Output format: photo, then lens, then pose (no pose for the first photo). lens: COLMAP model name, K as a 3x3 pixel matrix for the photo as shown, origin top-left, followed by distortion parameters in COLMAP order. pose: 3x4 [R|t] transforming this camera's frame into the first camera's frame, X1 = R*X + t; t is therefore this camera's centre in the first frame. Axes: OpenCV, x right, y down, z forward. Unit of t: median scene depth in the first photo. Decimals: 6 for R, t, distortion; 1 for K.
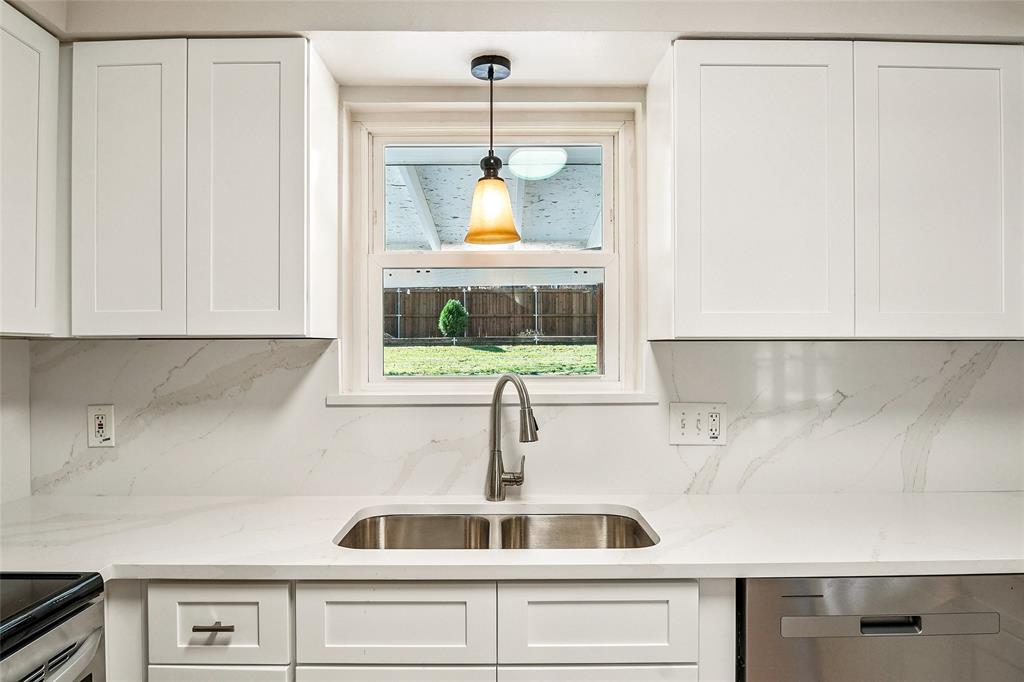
lens RADIAL K [[645.6, 0, 509.6], [0, 645.6, 346.4], [0, 0, 1]] dist [-0.021476, -0.000698]
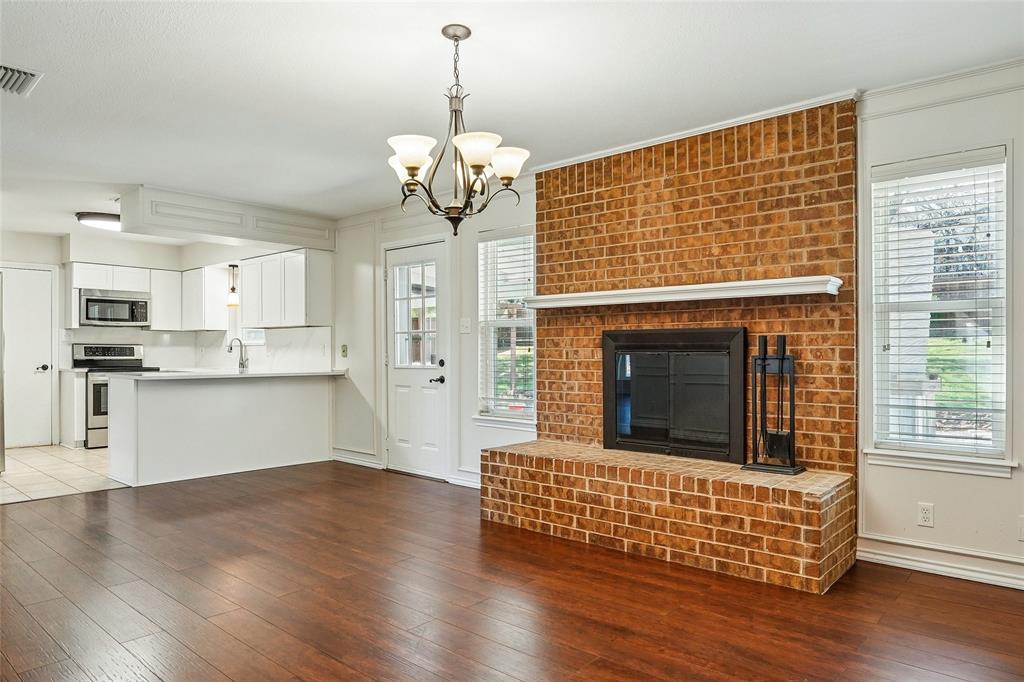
lens RADIAL K [[645.6, 0, 518.8], [0, 645.6, 351.0], [0, 0, 1]] dist [-0.021476, -0.000698]
pose [[0.751018, 0.008144, -0.660231, 3.967086], [-0.007529, 0.999965, 0.003770, 0.096370], [0.660238, 0.002139, 0.751053, -0.912247]]
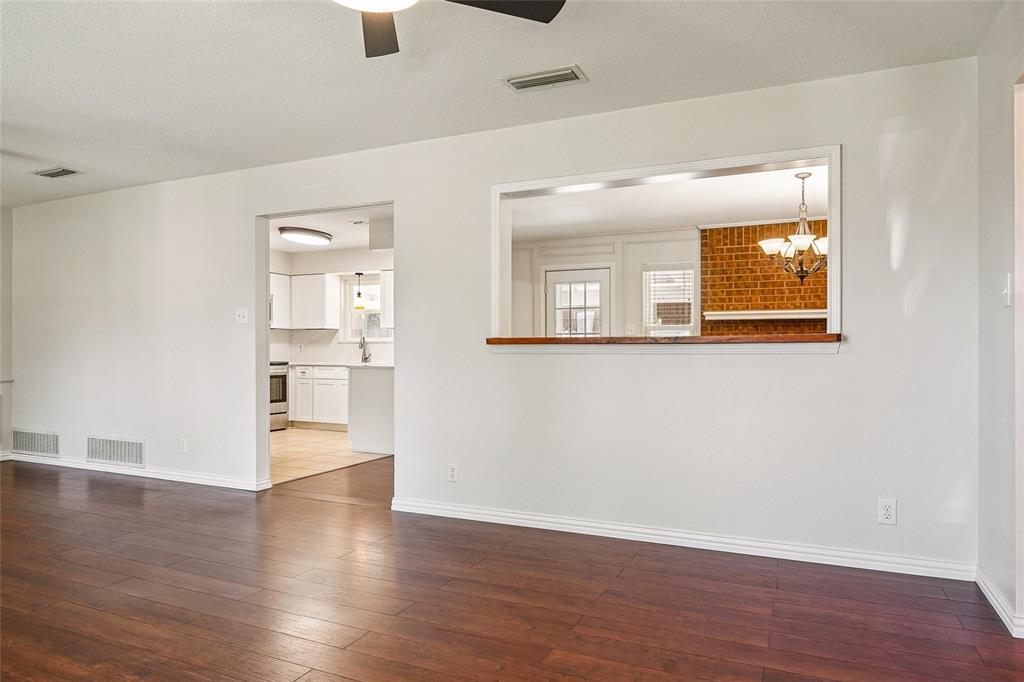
lens RADIAL K [[645.6, 0, 510.9], [0, 645.6, 349.3], [0, 0, 1]] dist [-0.021476, -0.000698]
pose [[0.912855, 0.009722, -0.408168, 2.870817], [-0.008340, 0.999952, 0.005164, 0.102991], [0.408198, -0.001310, 0.912892, -2.869030]]
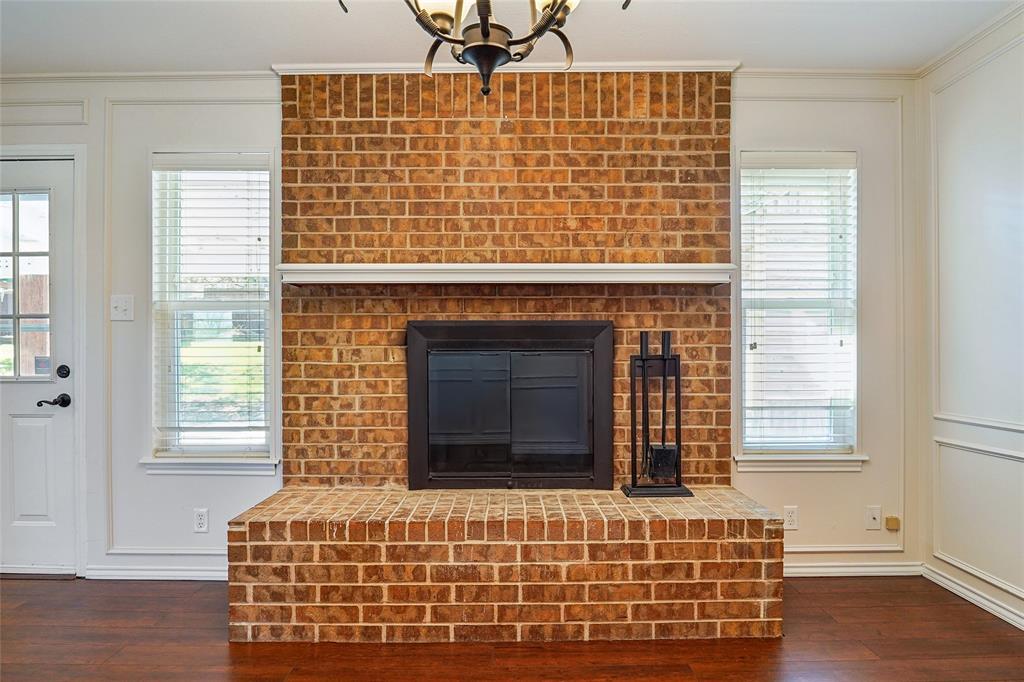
lens RADIAL K [[645.6, 0, 516.2], [0, 645.6, 348.1], [0, 0, 1]] dist [-0.021476, -0.000698]
pose [[0.999944, 0.007098, -0.007860, 2.951621], [-0.007123, 0.999970, -0.003191, 0.100835], [0.007837, 0.003247, 0.999964, -0.585343]]
